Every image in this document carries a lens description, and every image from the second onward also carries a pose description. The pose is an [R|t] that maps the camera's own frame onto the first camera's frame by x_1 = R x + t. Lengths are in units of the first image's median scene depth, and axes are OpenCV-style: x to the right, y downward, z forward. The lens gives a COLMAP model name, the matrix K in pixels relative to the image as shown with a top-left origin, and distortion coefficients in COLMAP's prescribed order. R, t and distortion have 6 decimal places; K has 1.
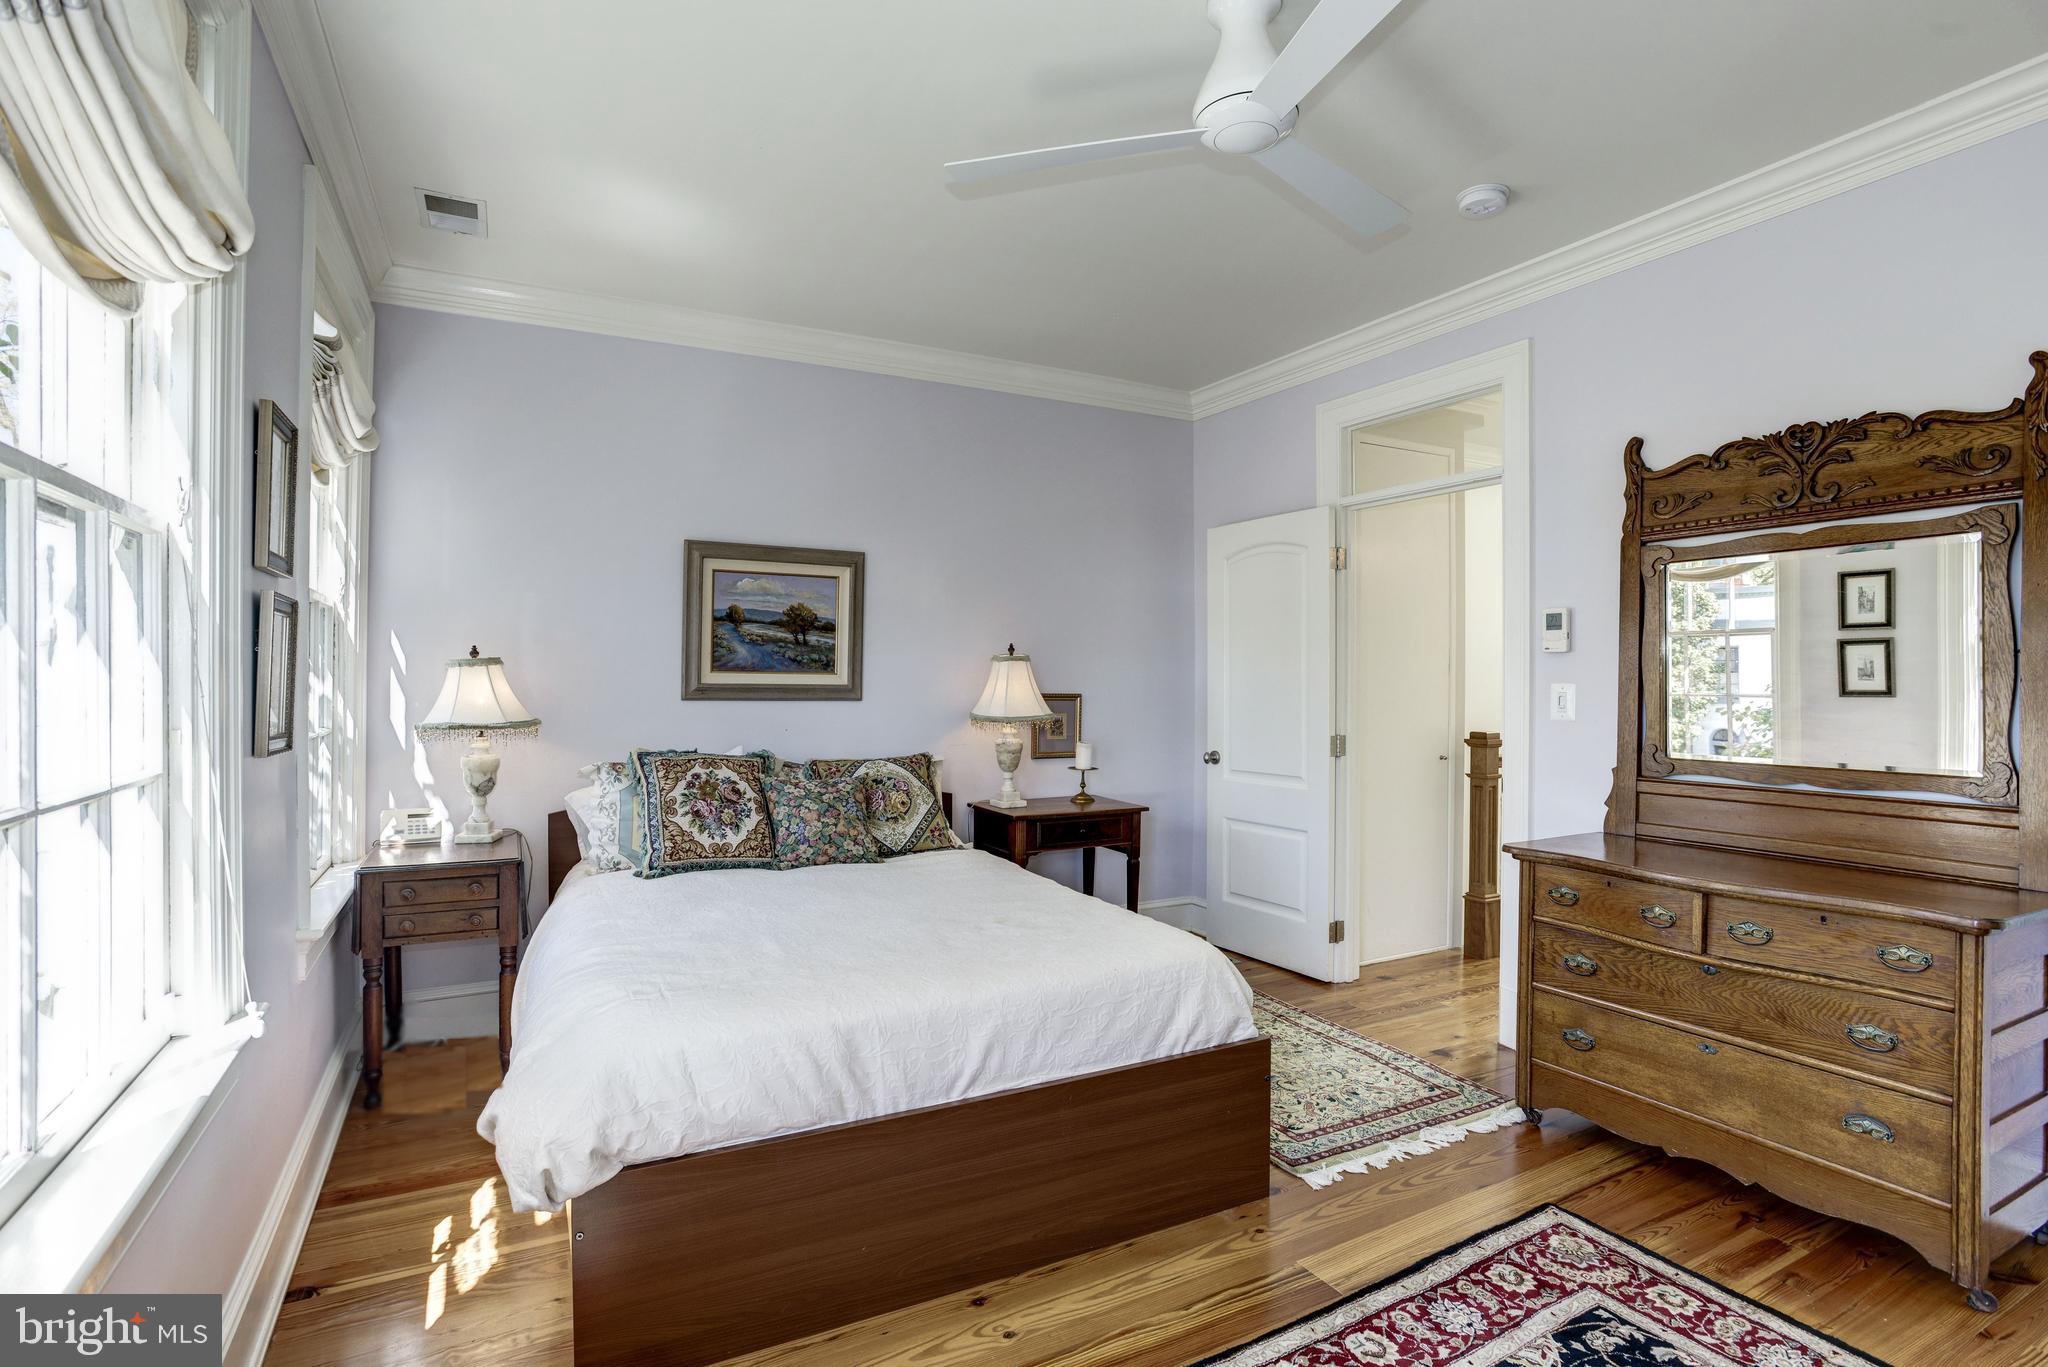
lens RADIAL K [[988.3, 0, 1023.8], [0, 988.3, 683.6], [0, 0, 1]] dist [-0.042700, 0.010055]
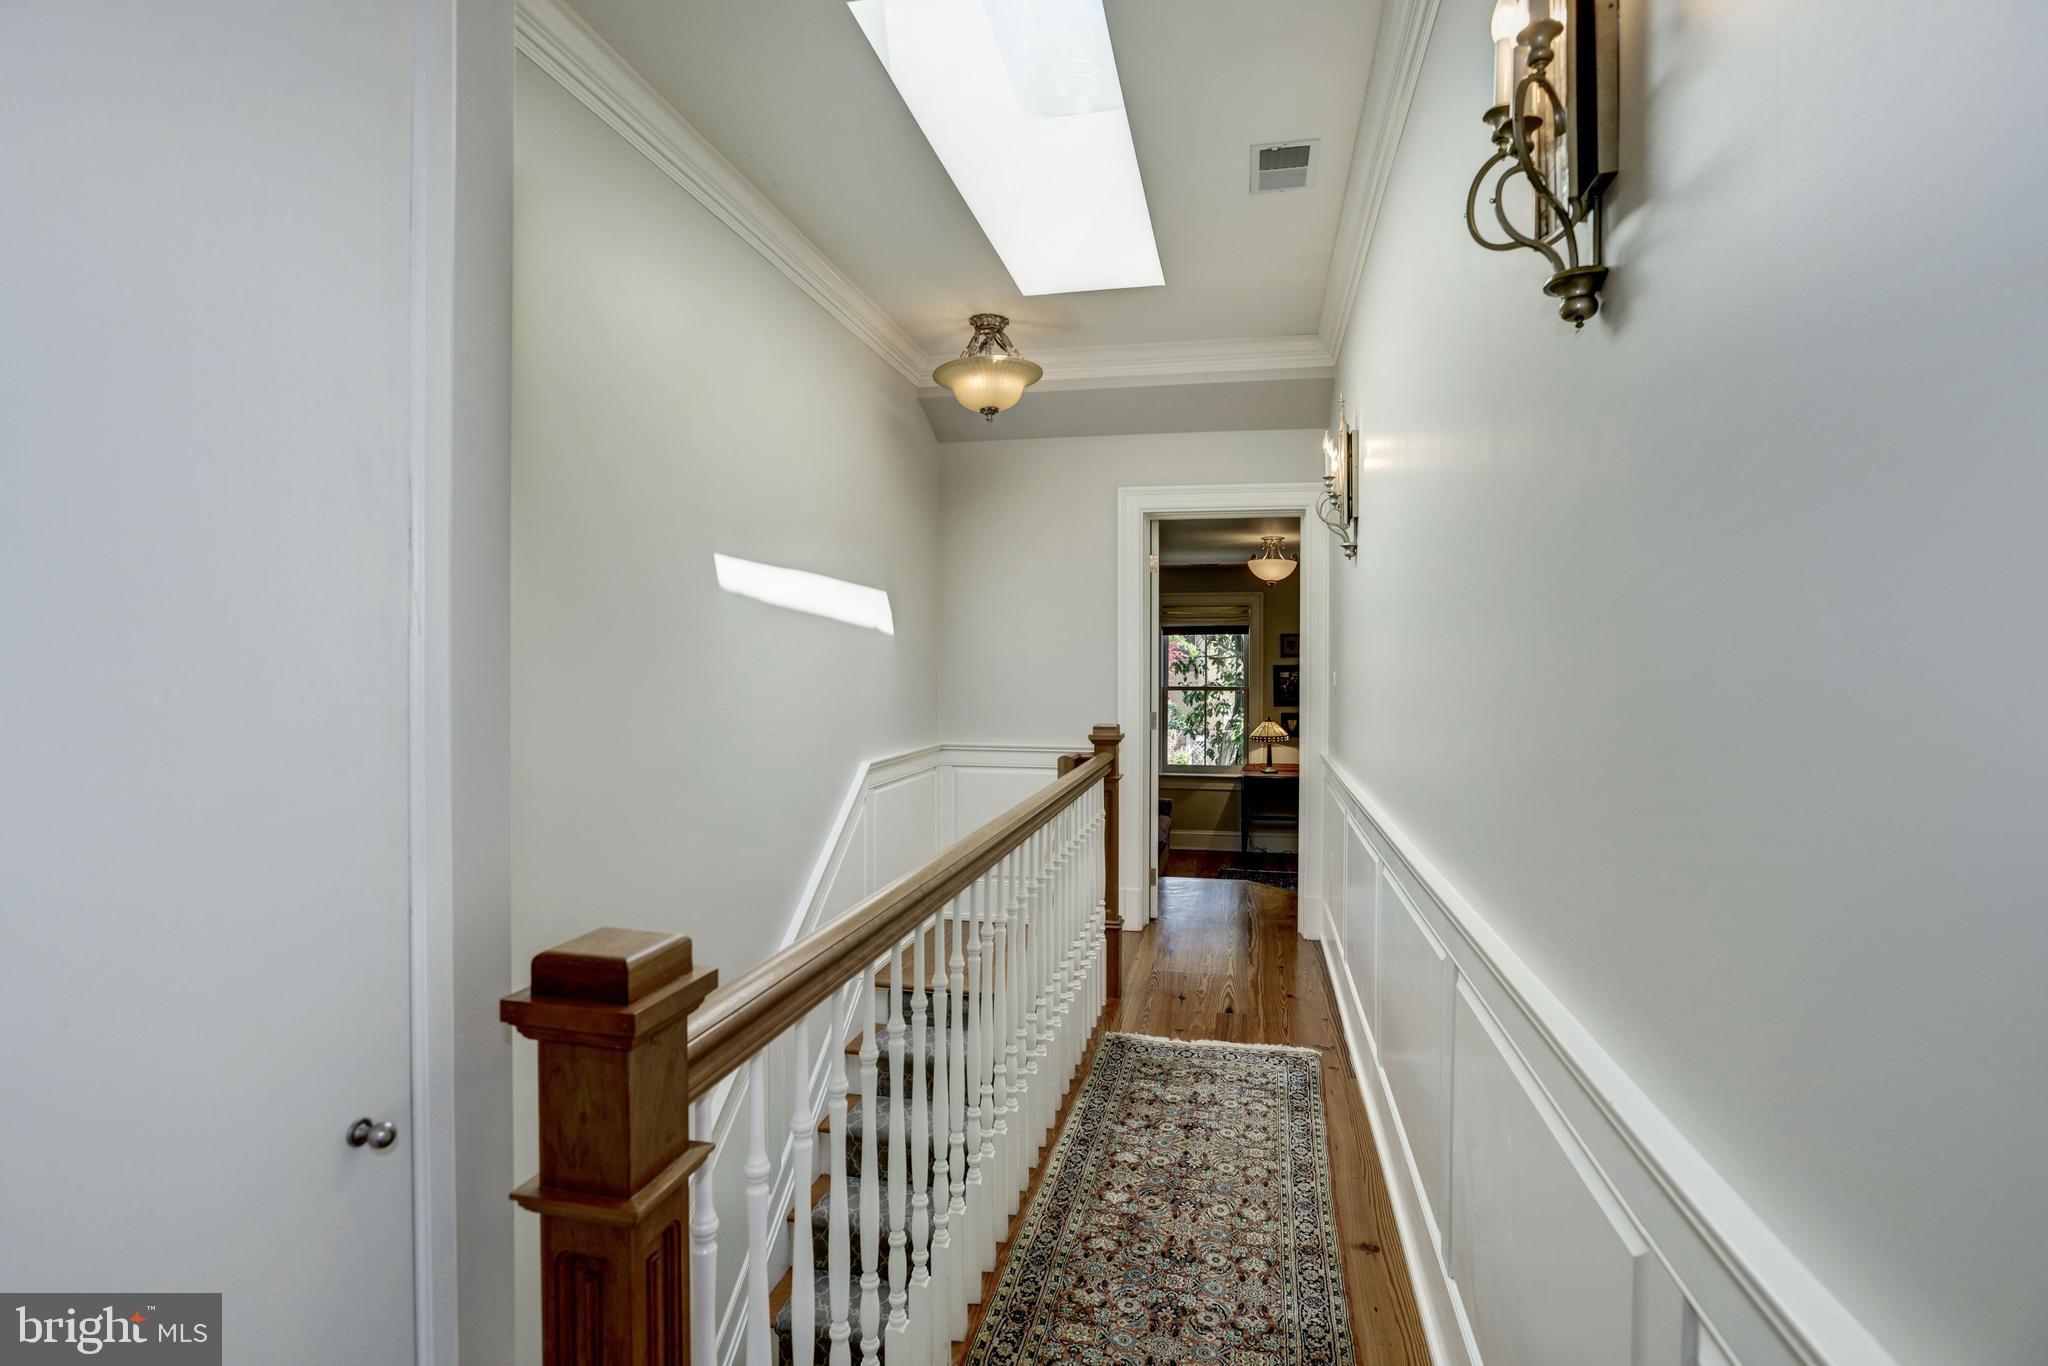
lens RADIAL K [[1000.1, 0, 1024.7], [0, 1000.1, 679.7], [0, 0, 1]] dist [-0.047101, 0.018564]
pose [[0.651294, -0.011413, 0.758740, 0.377912], [0.003751, 0.999923, 0.011820, -0.003385], [-0.758816, -0.004852, 0.651287, 0.815627]]
